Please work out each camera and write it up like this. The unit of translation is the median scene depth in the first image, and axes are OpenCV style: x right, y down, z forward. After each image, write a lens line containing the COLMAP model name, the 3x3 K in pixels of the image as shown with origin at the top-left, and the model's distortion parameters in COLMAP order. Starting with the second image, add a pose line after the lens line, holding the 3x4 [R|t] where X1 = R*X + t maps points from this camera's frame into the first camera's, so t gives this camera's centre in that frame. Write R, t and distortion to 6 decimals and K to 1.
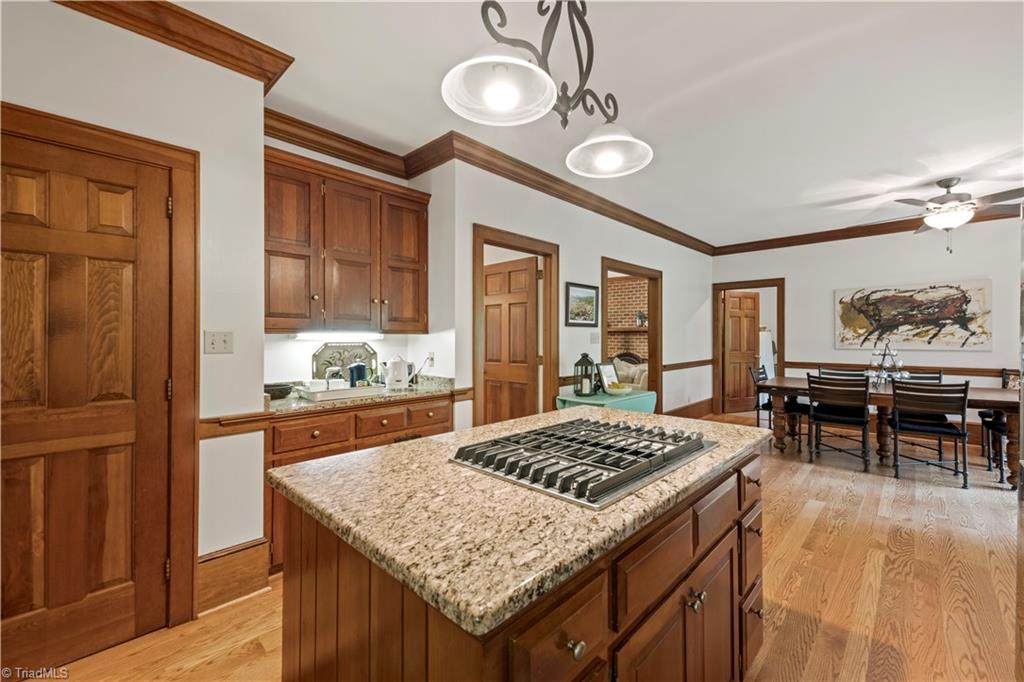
lens RADIAL K [[412.3, 0, 518.9], [0, 412.3, 332.4], [0, 0, 1]] dist [0.020093, -0.010609]
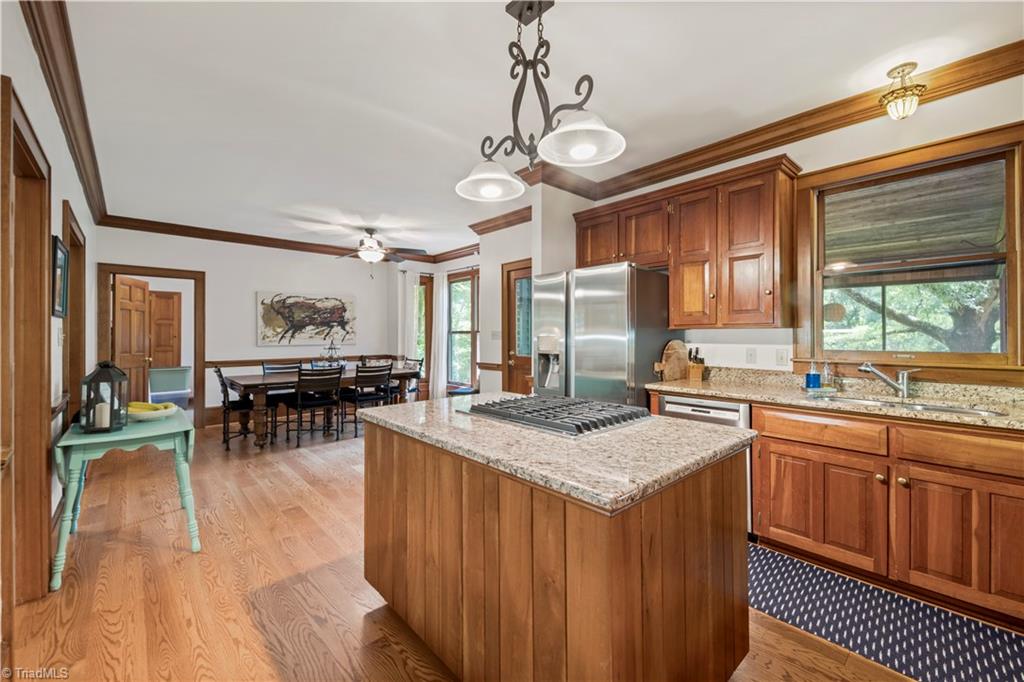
lens RADIAL K [[412.3, 0, 518.9], [0, 412.3, 332.4], [0, 0, 1]] dist [0.020093, -0.010609]
pose [[0.053205, 0.007421, 0.998556, -0.307409], [-0.009302, 0.999933, -0.006935, 0.005950], [-0.998540, -0.008920, 0.053270, 0.287186]]
